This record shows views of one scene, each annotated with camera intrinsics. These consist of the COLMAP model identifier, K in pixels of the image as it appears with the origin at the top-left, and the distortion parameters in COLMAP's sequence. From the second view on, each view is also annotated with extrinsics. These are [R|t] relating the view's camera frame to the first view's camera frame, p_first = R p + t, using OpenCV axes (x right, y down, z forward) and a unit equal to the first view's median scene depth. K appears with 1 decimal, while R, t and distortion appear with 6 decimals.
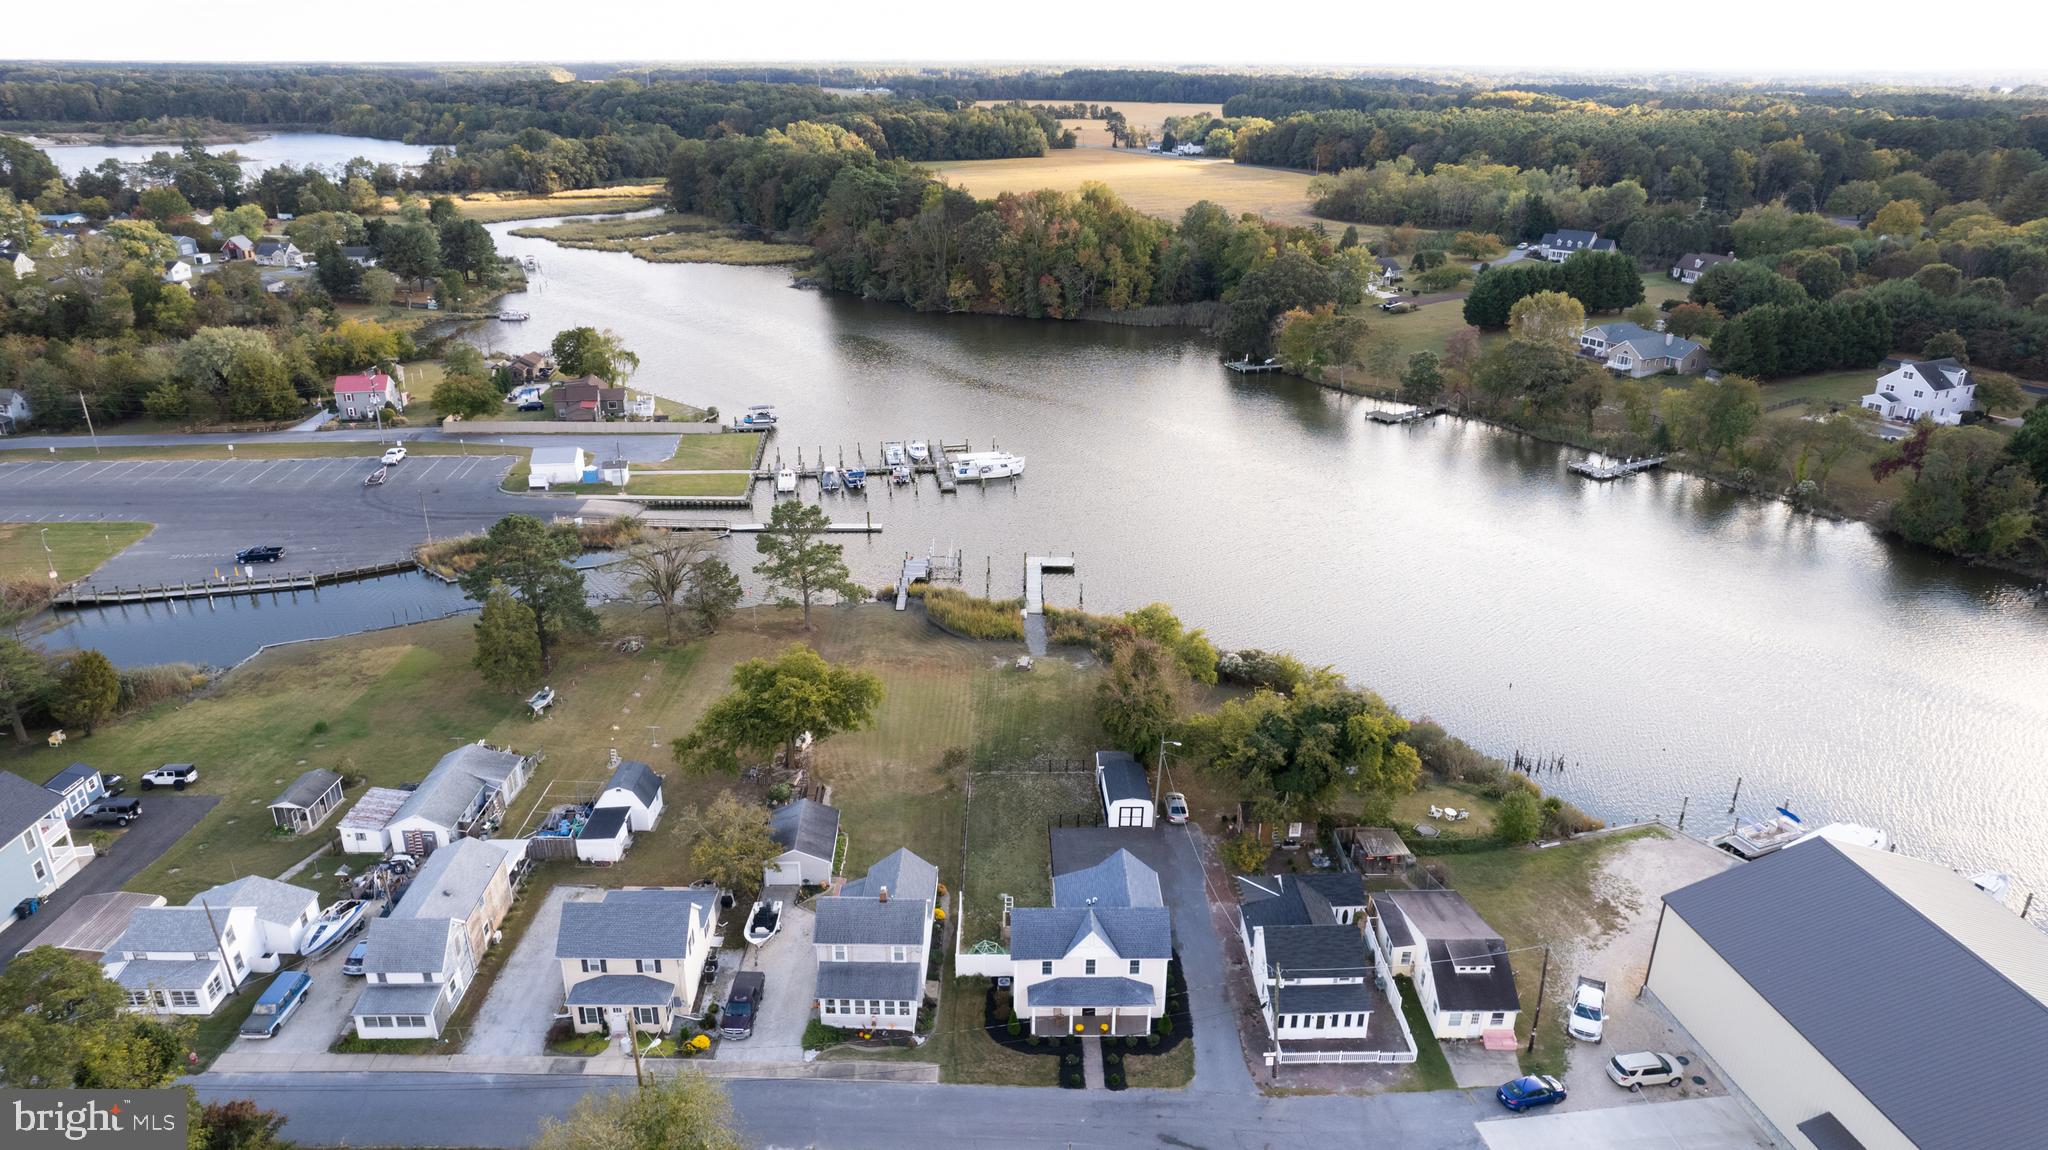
lens RADIAL K [[1316.1, 0, 1024.0], [0, 1316.1, 575.0], [0, 0, 1]] dist [-0.078467, 0.077355]
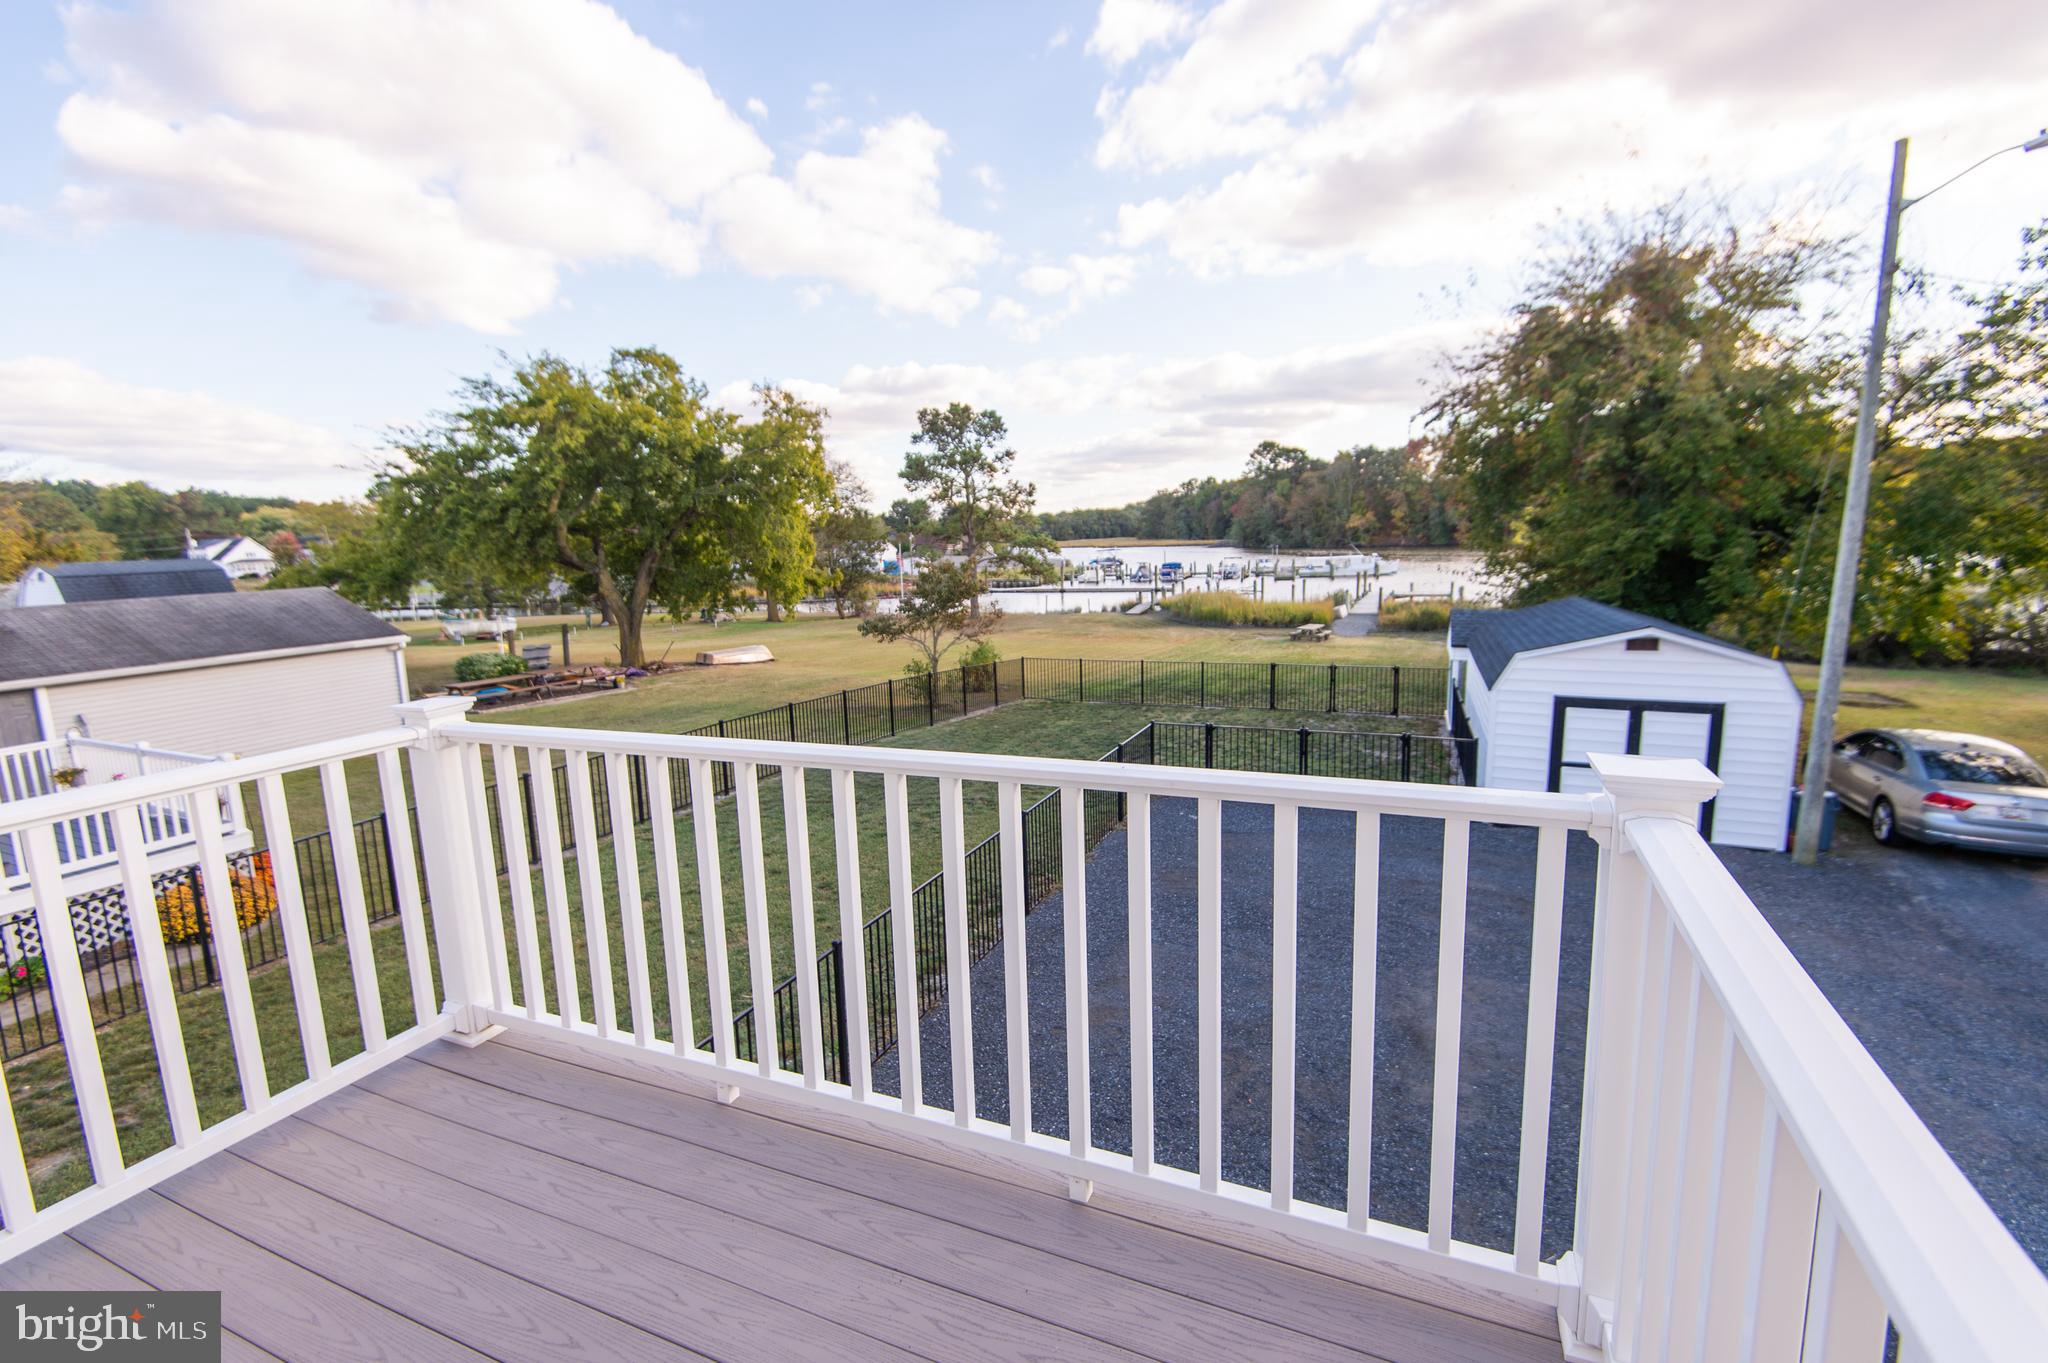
lens RADIAL K [[907.0, 0, 1024.0], [0, 907.0, 681.5], [0, 0, 1]] dist [0.031540, 0.000011]
pose [[0.904069, 0.029437, -0.426371, 0.078292], [-0.120445, 0.974738, -0.188092, 0.254442], [0.410064, 0.221402, 0.884776, 1.056530]]
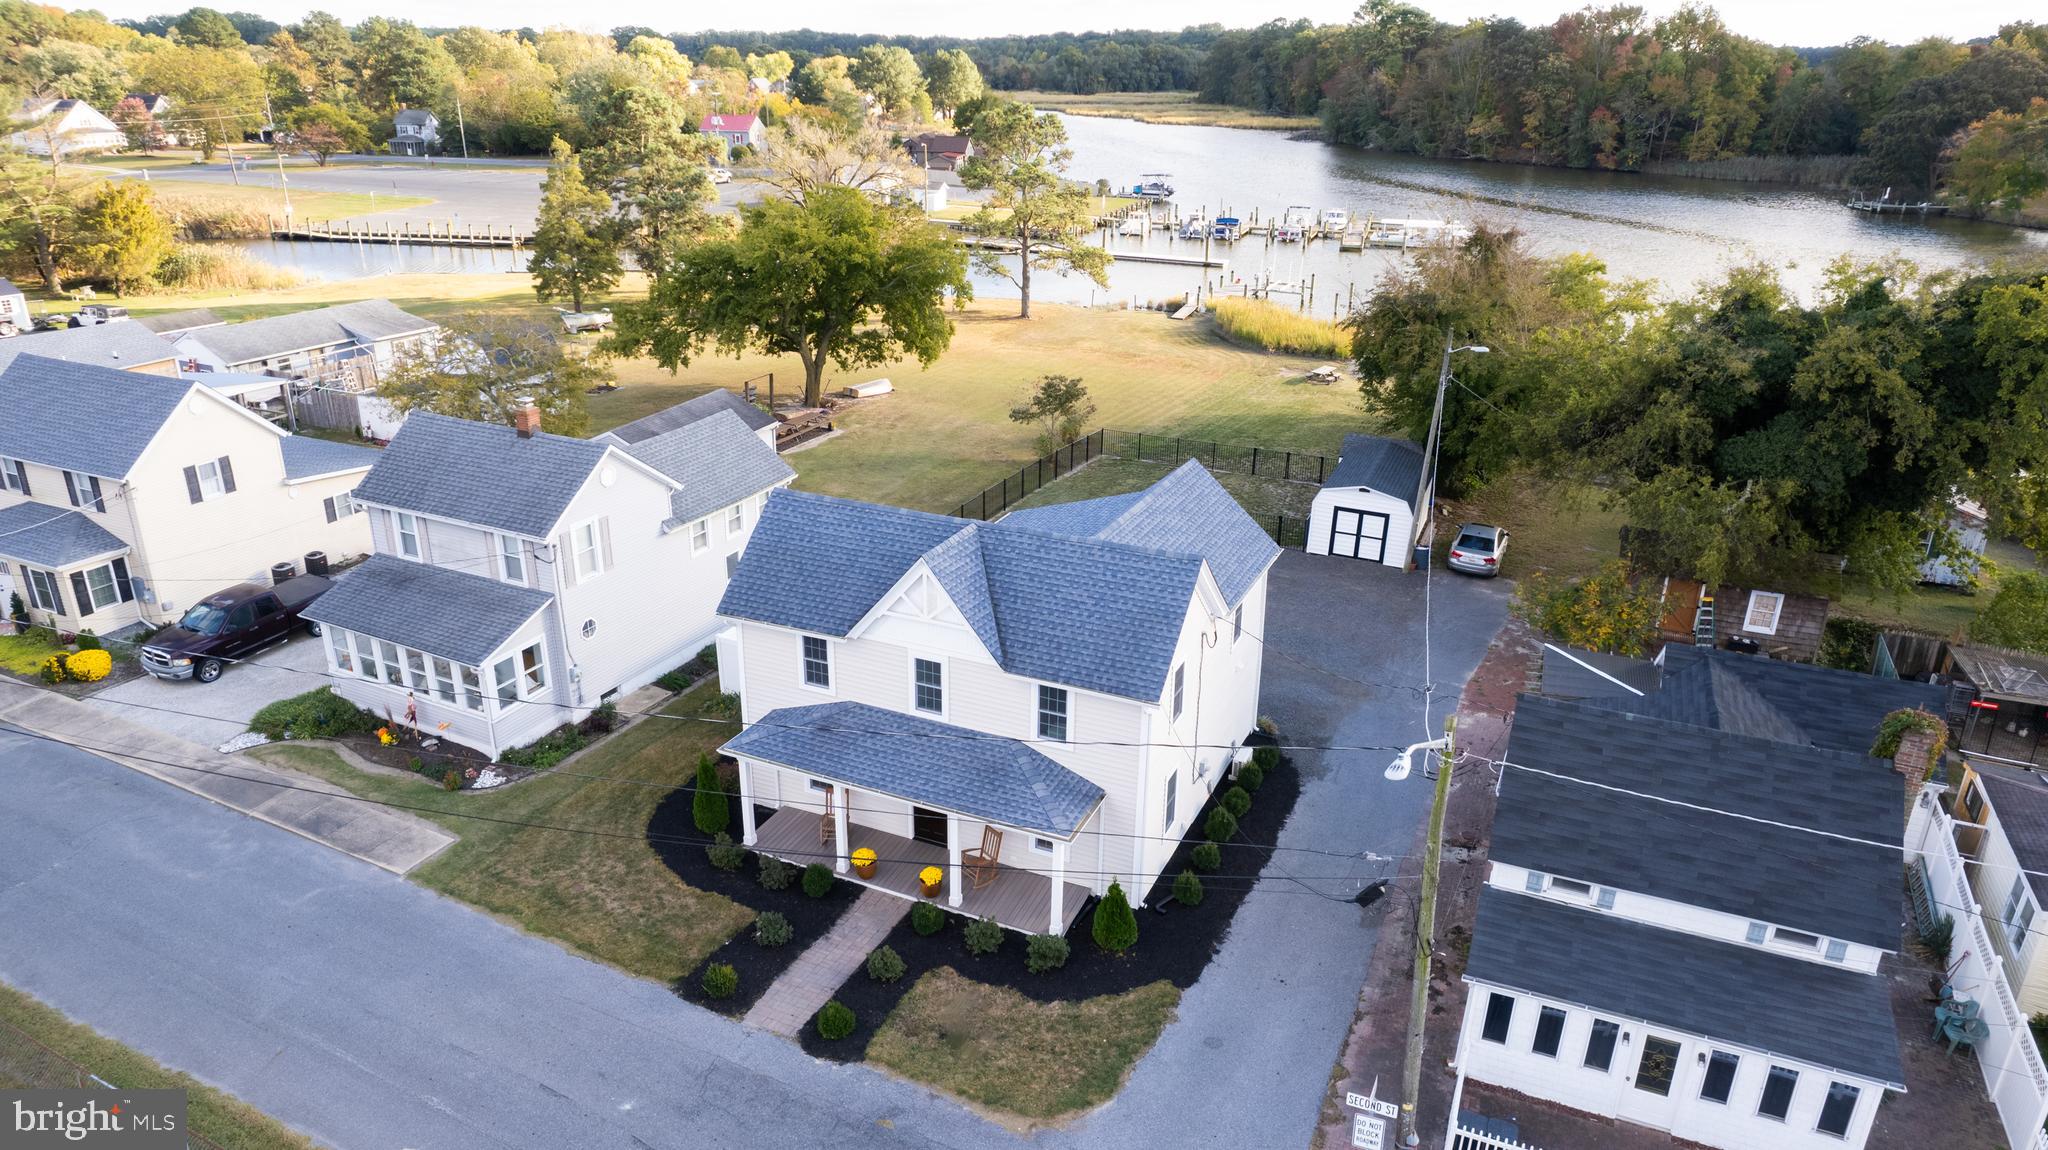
lens RADIAL K [[1316.1, 0, 1024.0], [0, 1316.1, 575.0], [0, 0, 1]] dist [-0.078467, 0.077355]
pose [[0.904265, 0.162695, -0.394759, 0.192612], [-0.164451, 0.985940, 0.029638, 0.251507], [0.394031, 0.038118, 0.918306, 0.686072]]
